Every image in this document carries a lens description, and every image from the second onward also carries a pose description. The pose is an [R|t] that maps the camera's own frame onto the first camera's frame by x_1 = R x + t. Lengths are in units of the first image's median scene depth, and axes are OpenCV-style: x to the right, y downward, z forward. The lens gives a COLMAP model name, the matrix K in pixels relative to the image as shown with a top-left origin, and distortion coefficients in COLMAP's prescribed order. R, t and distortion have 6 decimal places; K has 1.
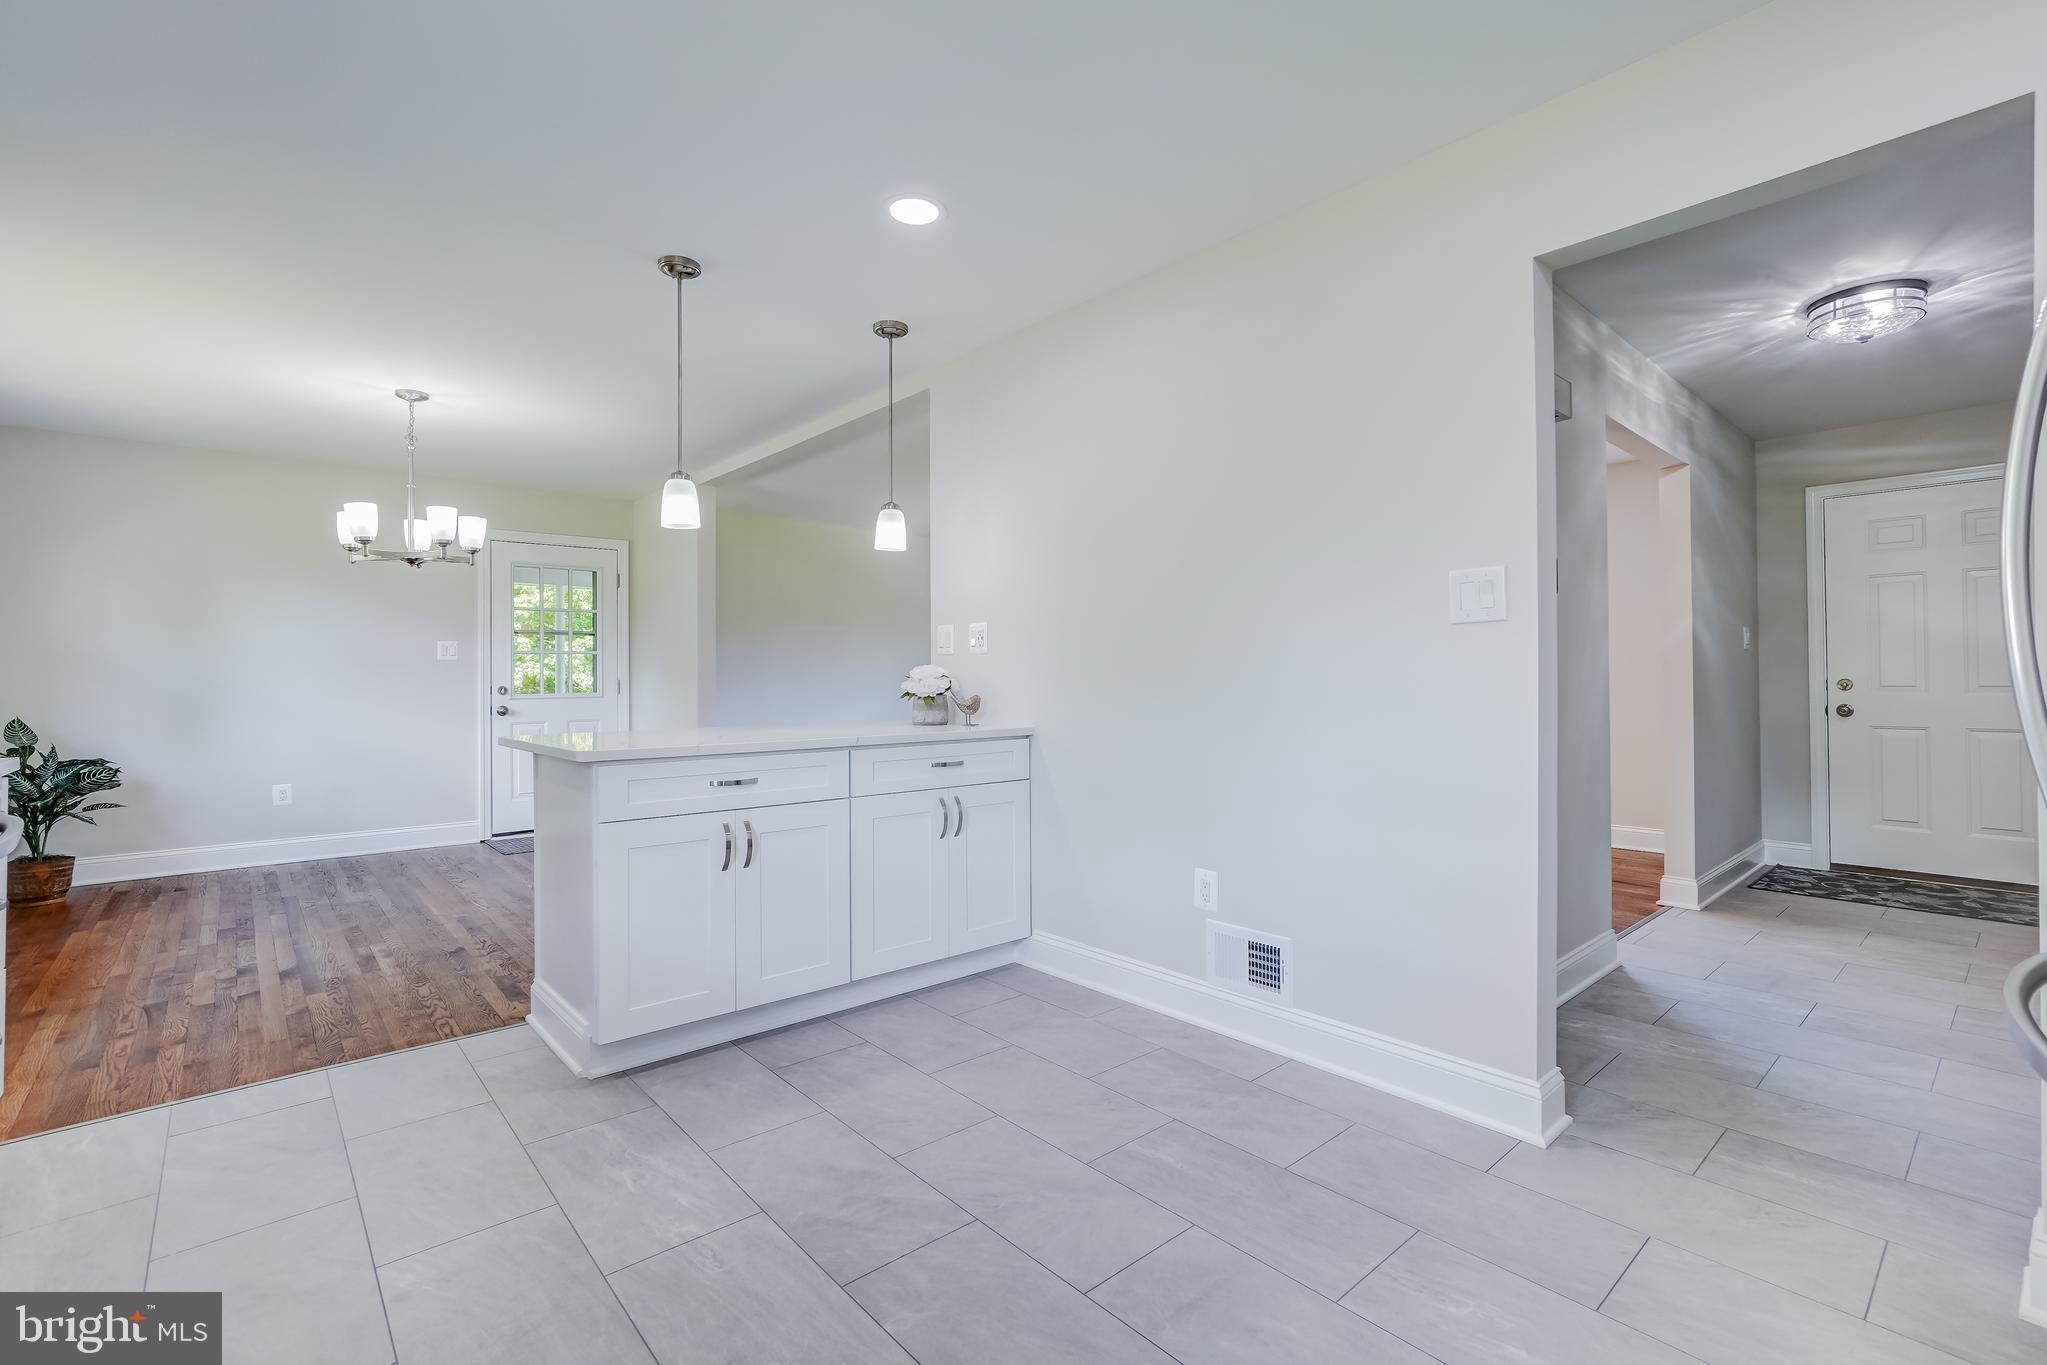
lens RADIAL K [[896.4, 0, 1038.4], [0, 896.4, 684.1], [0, 0, 1]] dist [-0.019900, 0.000738]
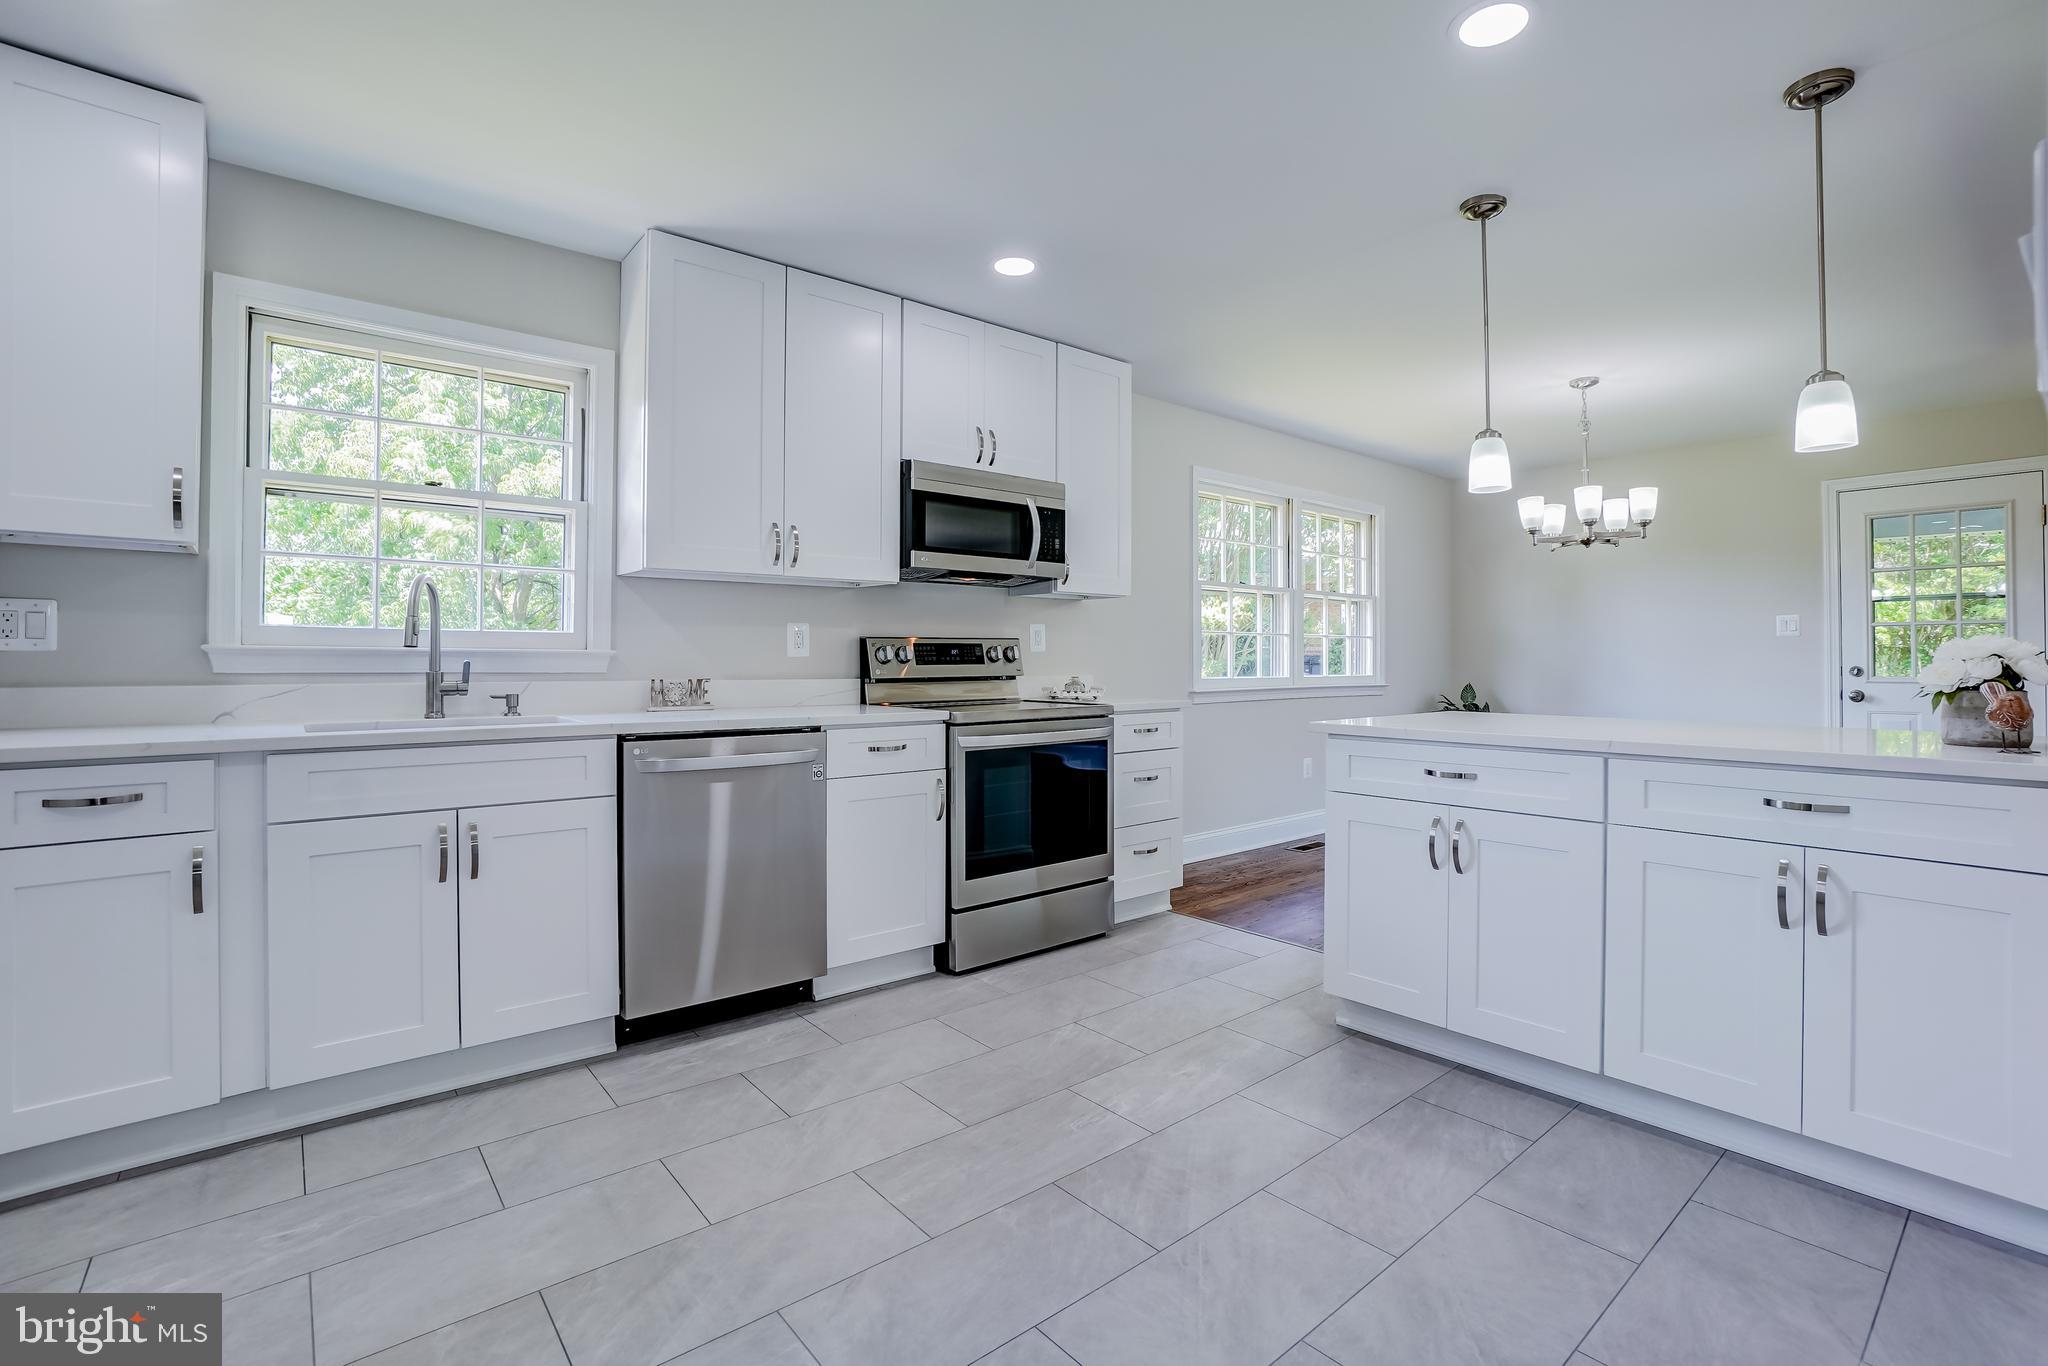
lens RADIAL K [[912.9, 0, 1024.0], [0, 912.9, 659.0], [0, 0, 1]] dist [-0.020573, 0.000291]
pose [[-0.003257, 0.004760, -0.999983, 0.556963], [-0.007058, 0.999964, 0.004783, -0.007339], [0.999970, 0.007073, -0.003223, 0.557144]]
